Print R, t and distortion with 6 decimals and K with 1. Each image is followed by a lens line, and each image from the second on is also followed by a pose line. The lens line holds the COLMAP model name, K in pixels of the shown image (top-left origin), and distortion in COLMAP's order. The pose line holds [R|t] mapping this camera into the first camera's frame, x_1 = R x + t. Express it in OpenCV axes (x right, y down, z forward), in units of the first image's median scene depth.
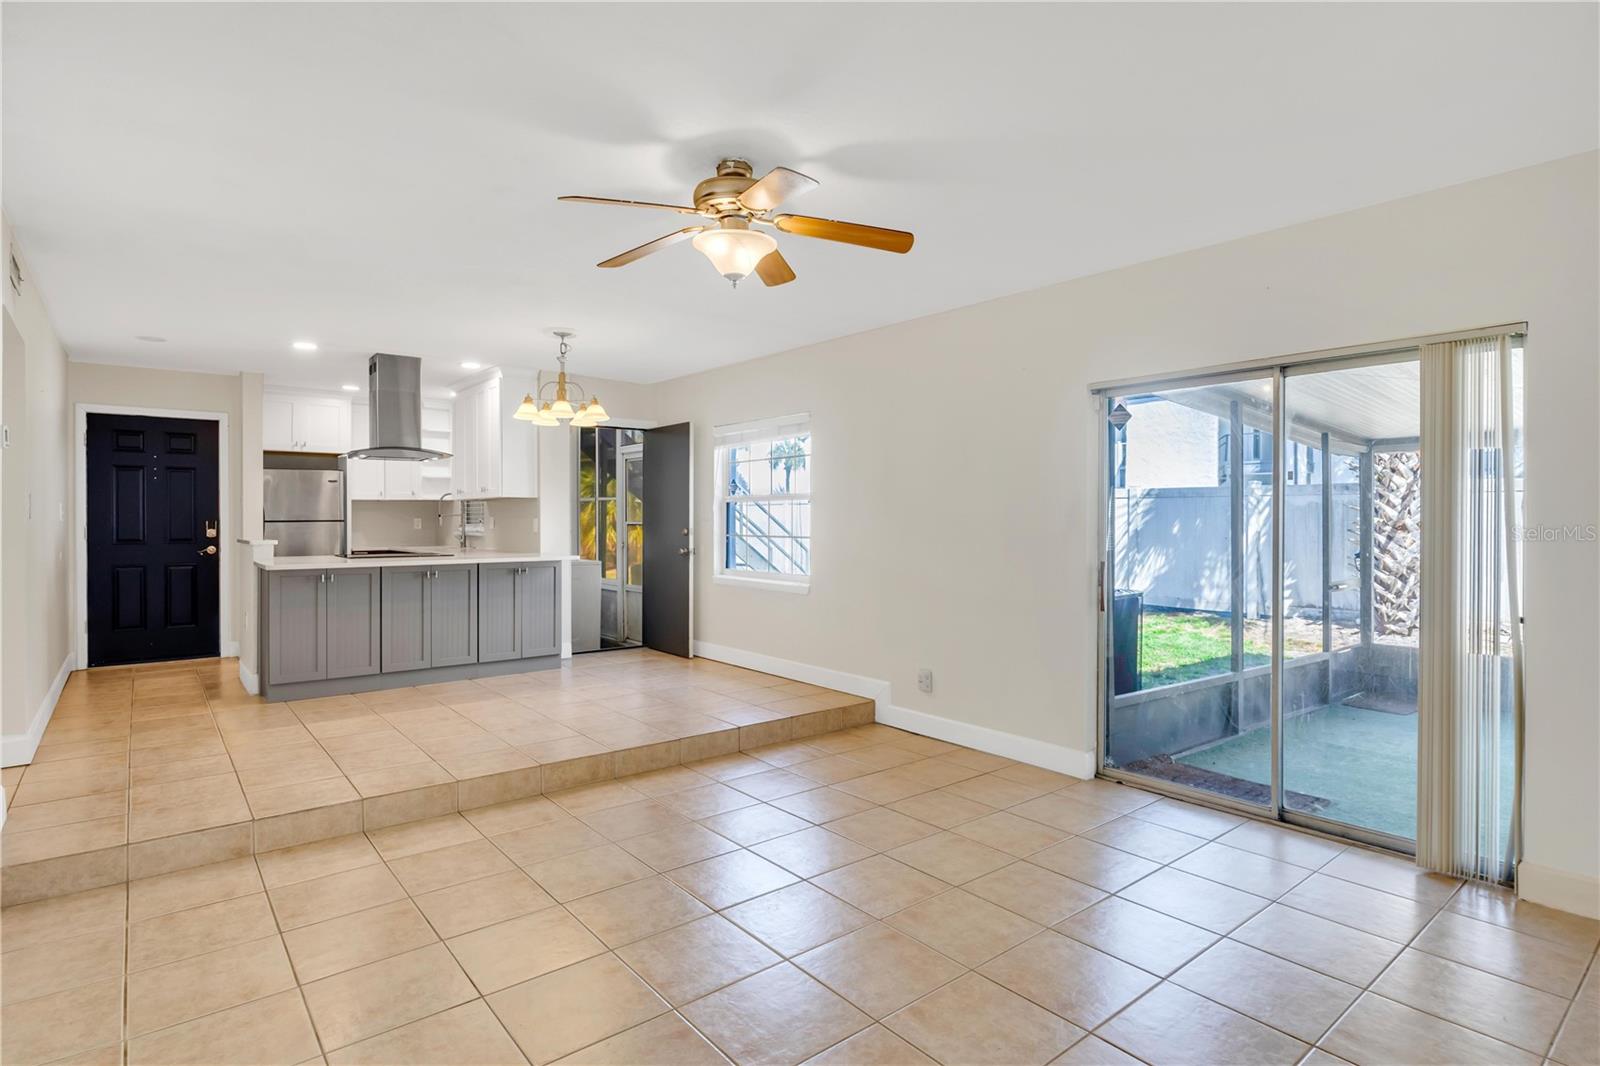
lens RADIAL K [[821.2, 0, 797.8], [0, 821.2, 528.3], [0, 0, 1]] dist [-0.034205, -0.000309]
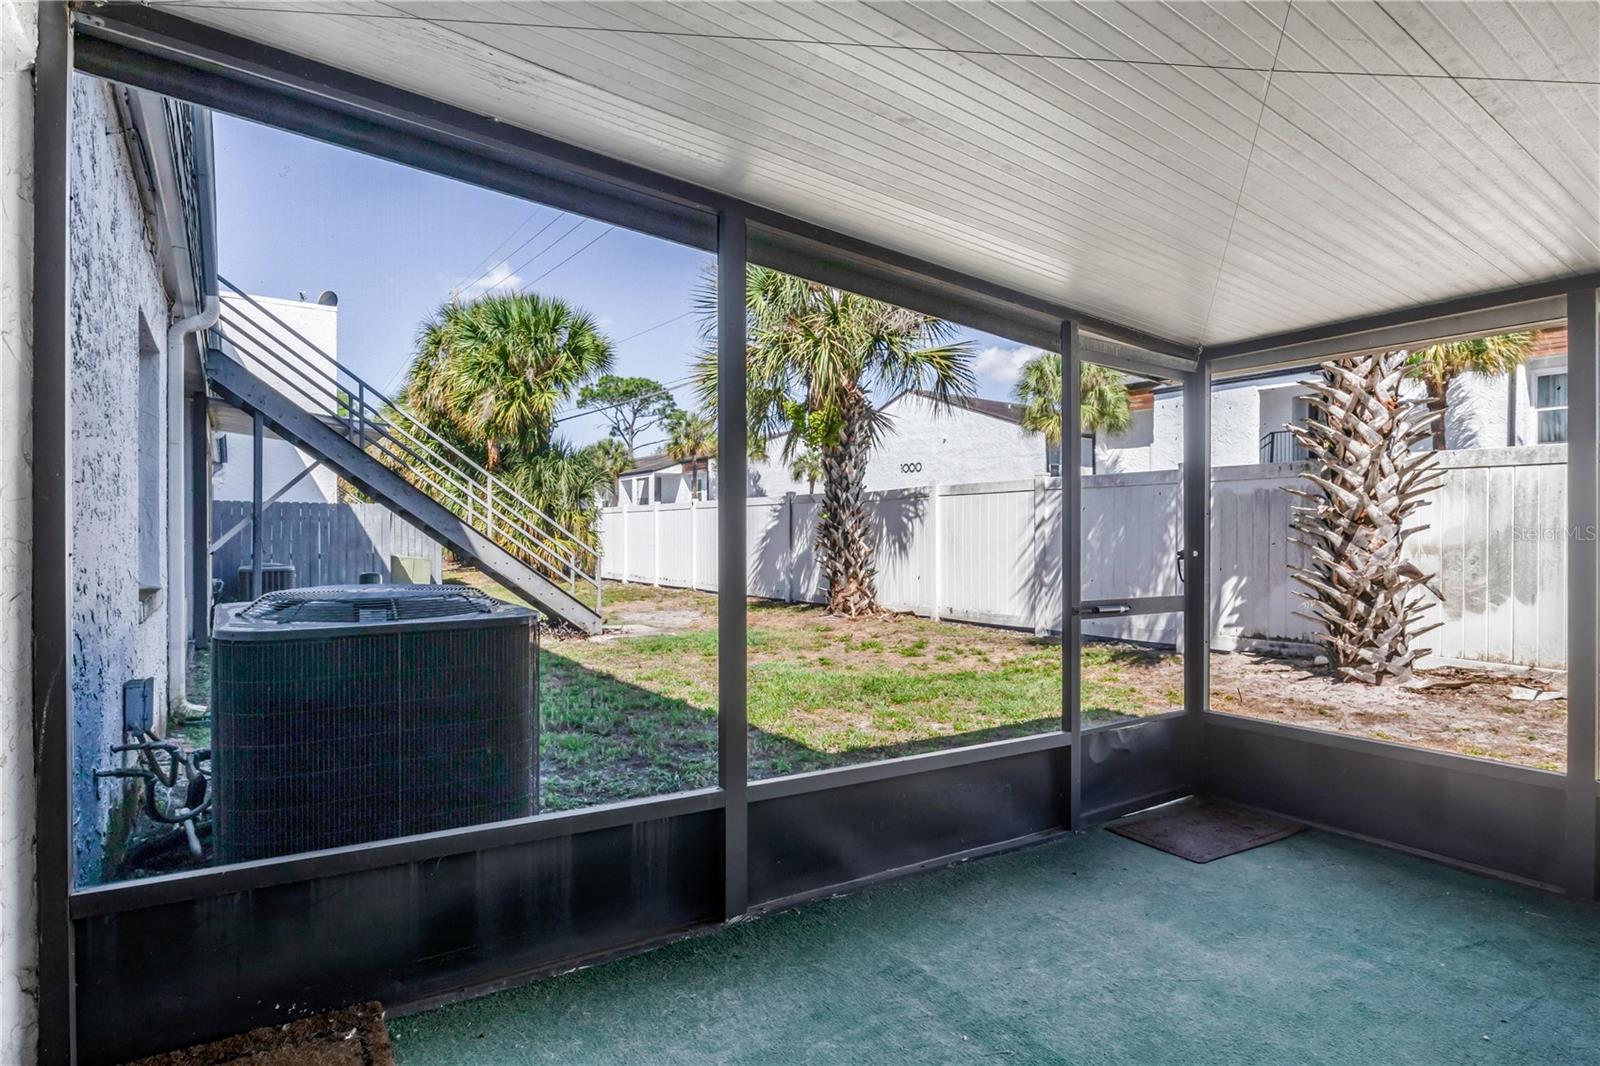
lens RADIAL K [[817.3, 0, 794.4], [0, 817.3, 543.5], [0, 0, 1]] dist [-0.001585, -0.000271]
pose [[0.996070, 0.002423, -0.088531, 0.345689], [-0.002575, 0.999995, -0.001606, 0.020213], [0.088527, 0.001828, 0.996072, 0.295621]]
